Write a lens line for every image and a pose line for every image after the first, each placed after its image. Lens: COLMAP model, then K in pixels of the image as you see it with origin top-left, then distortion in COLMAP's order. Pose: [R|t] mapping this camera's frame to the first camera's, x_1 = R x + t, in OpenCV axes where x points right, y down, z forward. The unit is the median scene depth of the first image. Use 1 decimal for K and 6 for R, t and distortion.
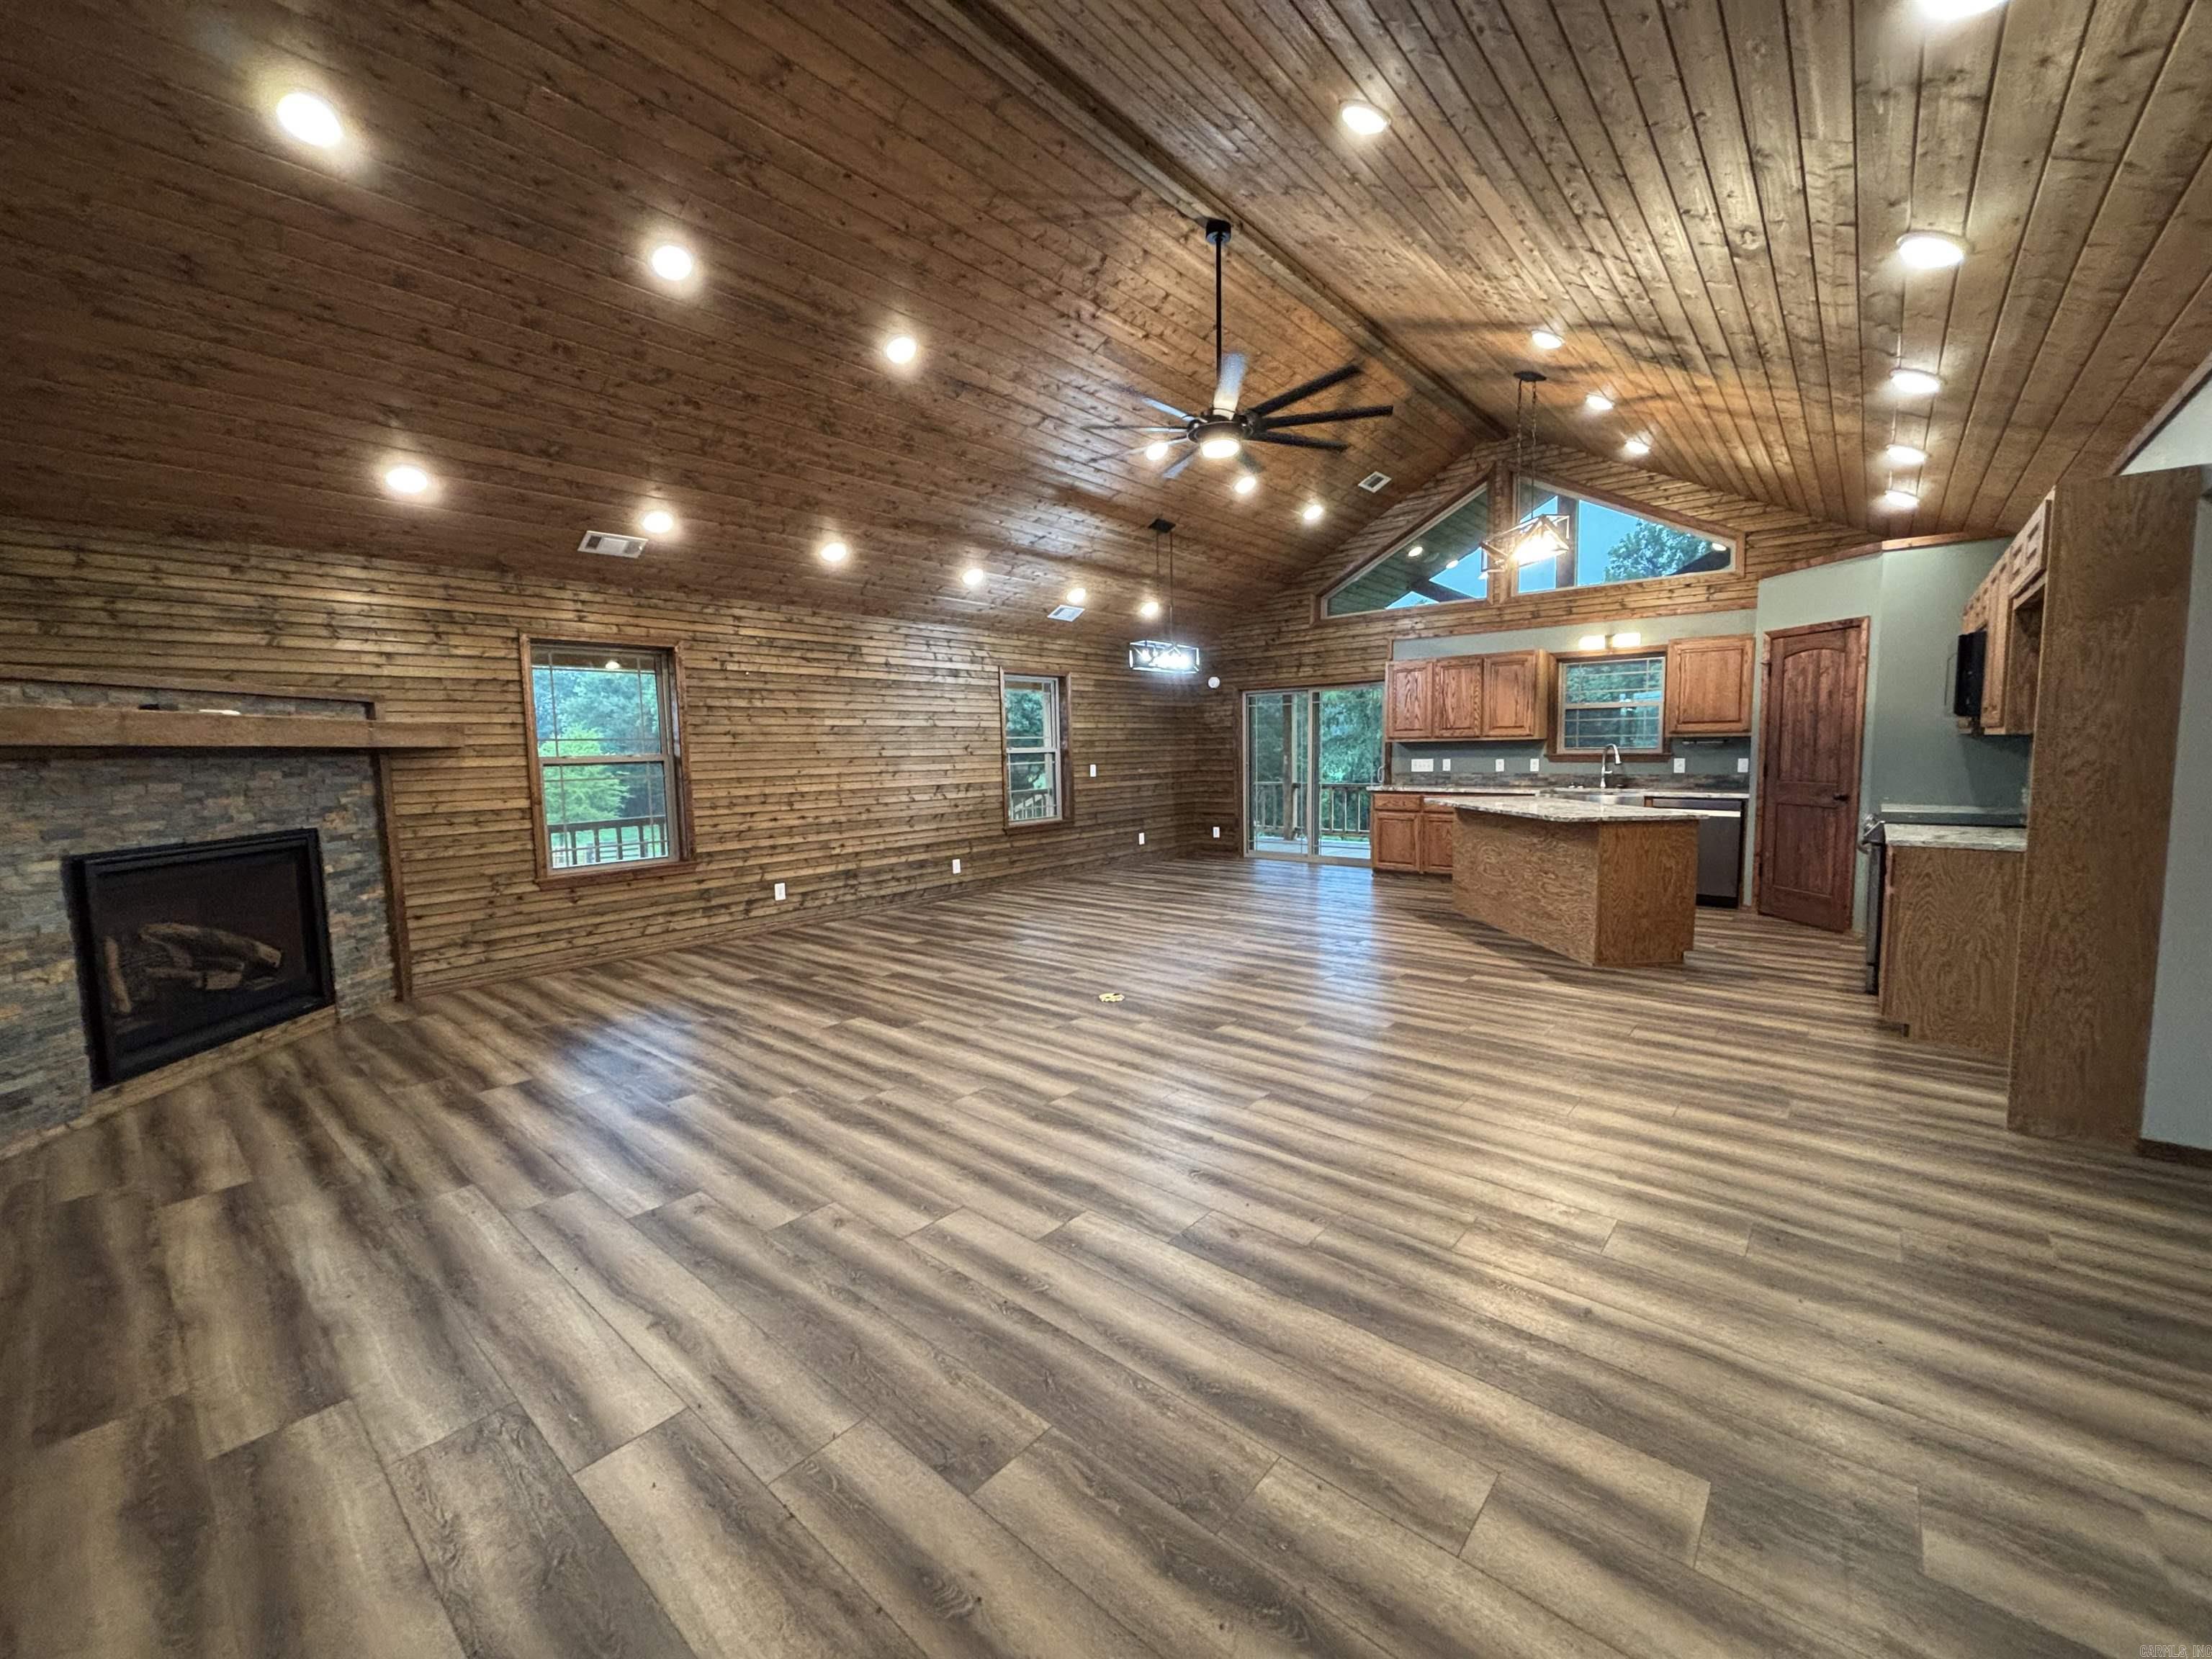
lens RADIAL K [[882.2, 0, 1112.7], [0, 882.2, 820.9], [0, 0, 1]] dist [-0.001498, -0.000067]
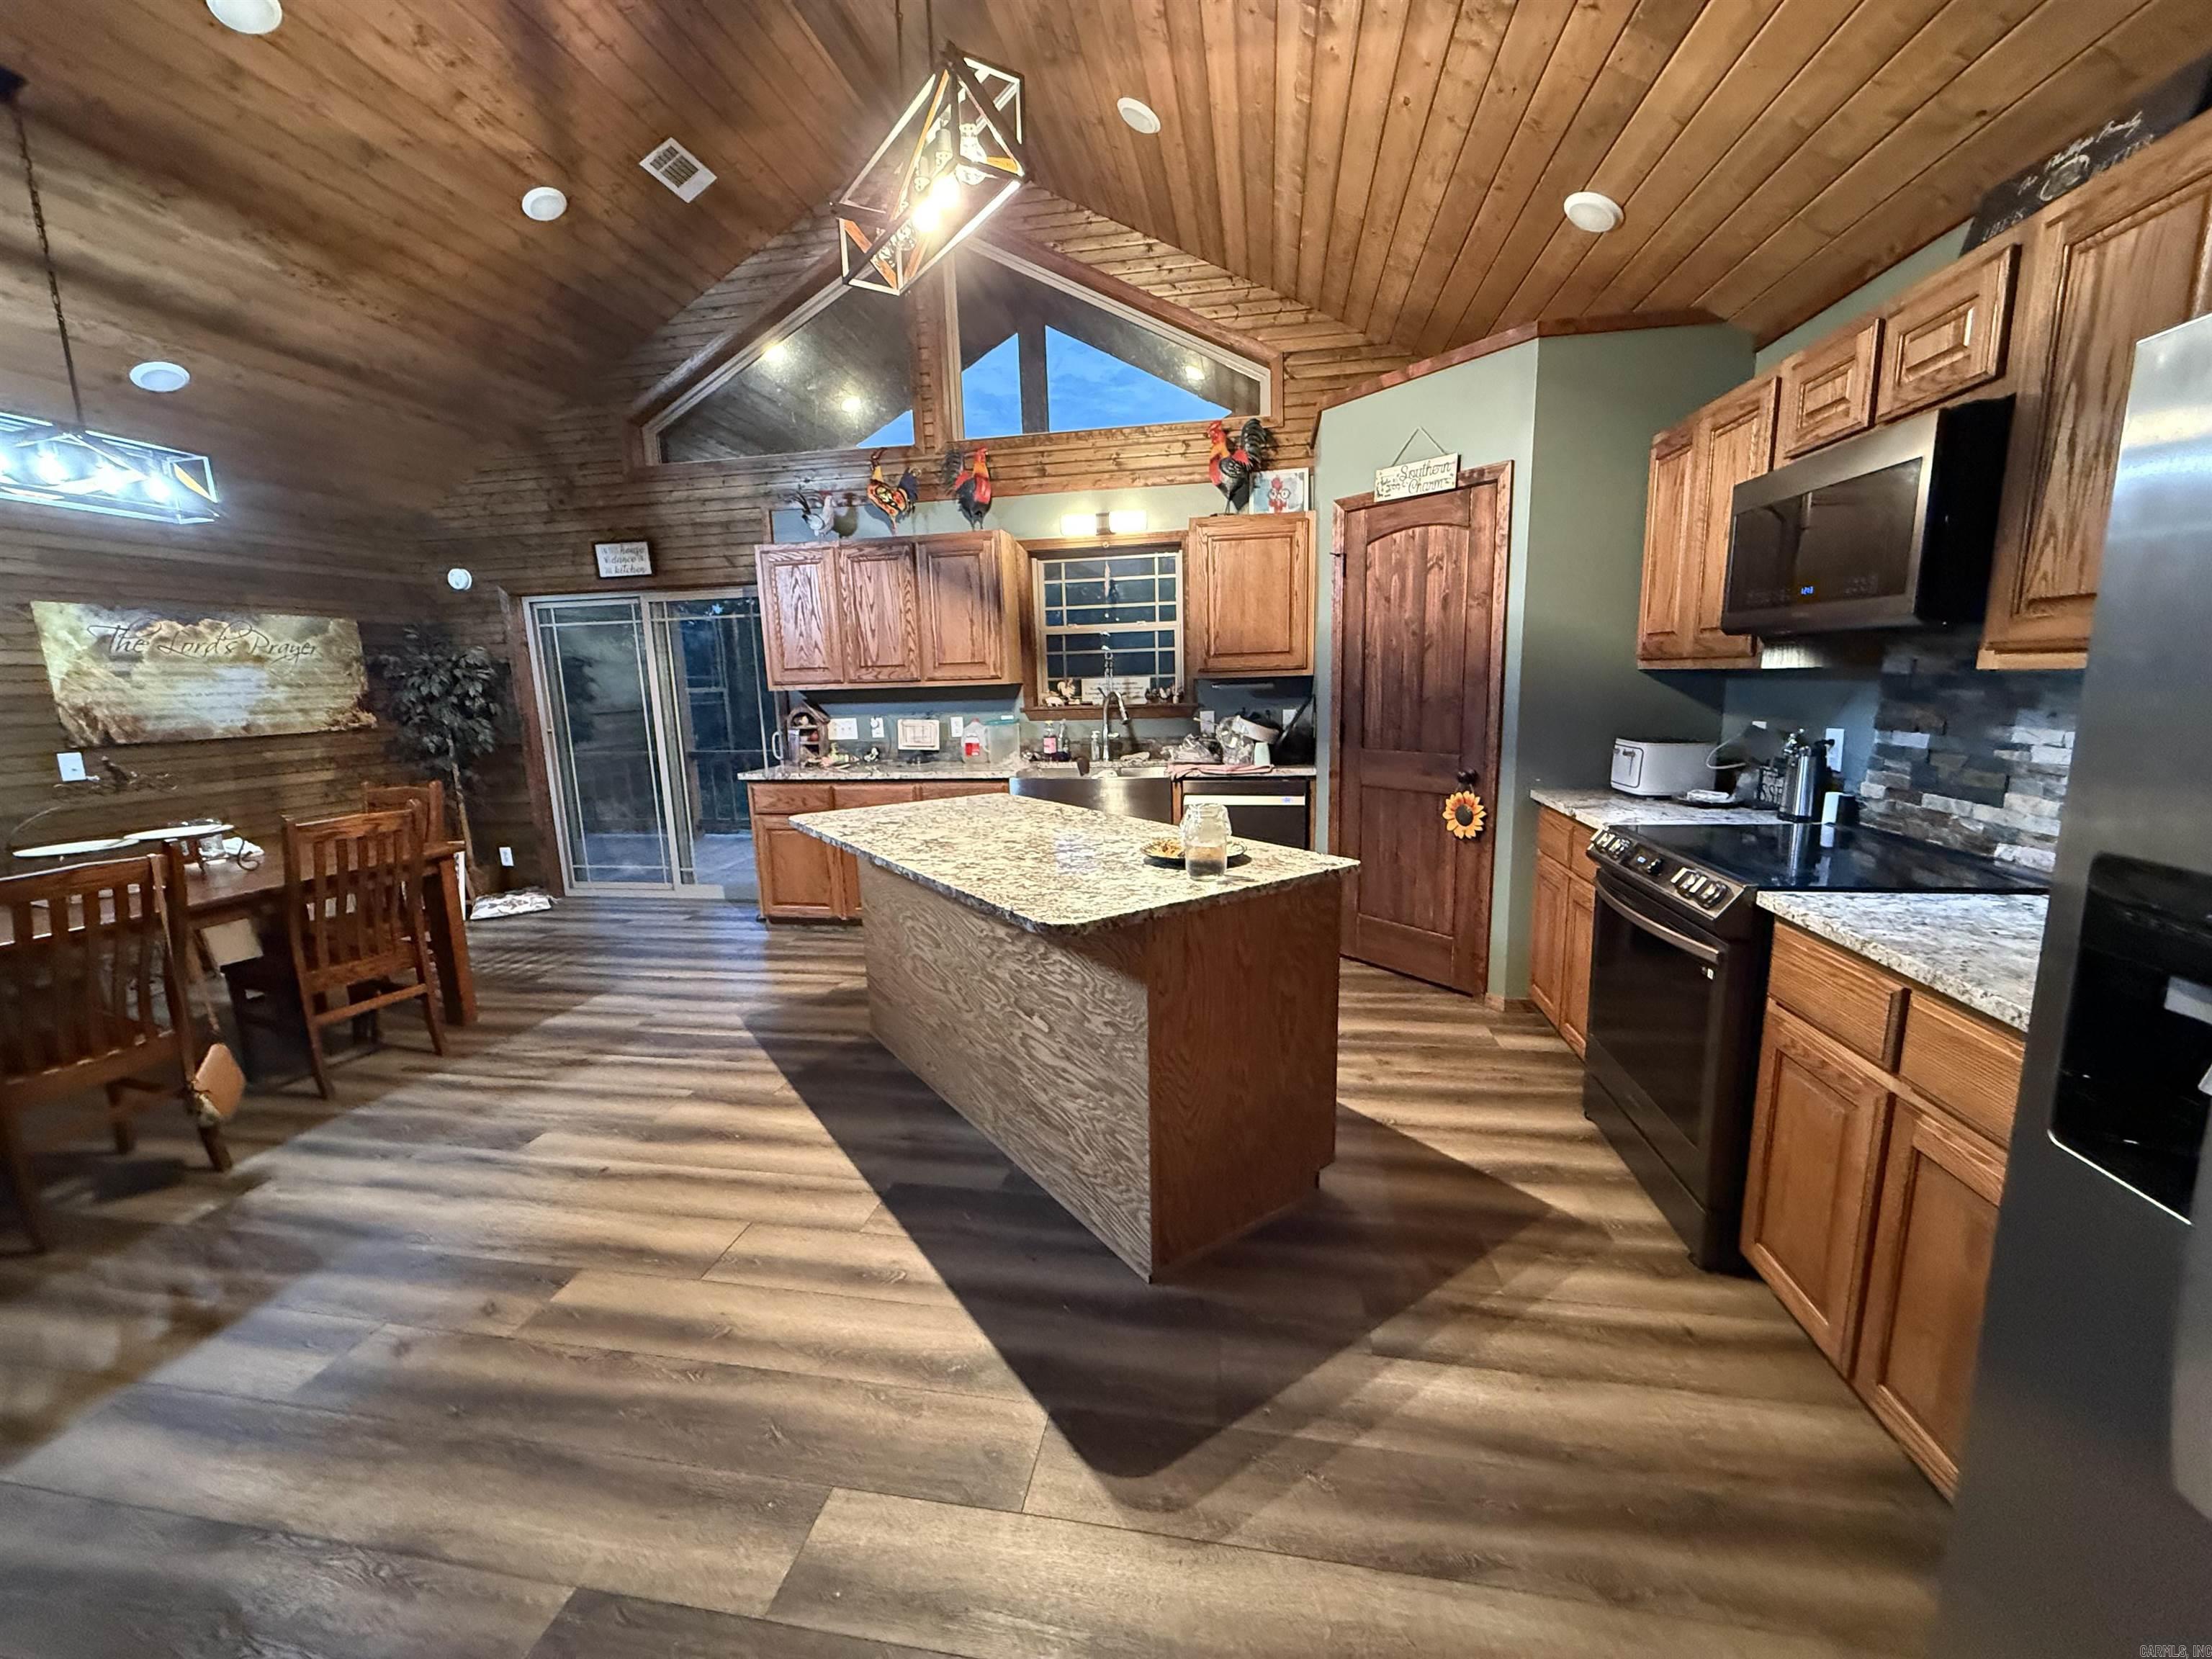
lens RADIAL K [[883.9, 0, 1106.0], [0, 883.9, 829.5], [0, 0, 1]] dist [-0.000703, 0.000236]
pose [[0.859264, -0.095438, 0.502551, 0.258682], [0.058589, 0.994338, 0.088656, -0.049499], [-0.508166, -0.046735, 0.859990, 0.506809]]
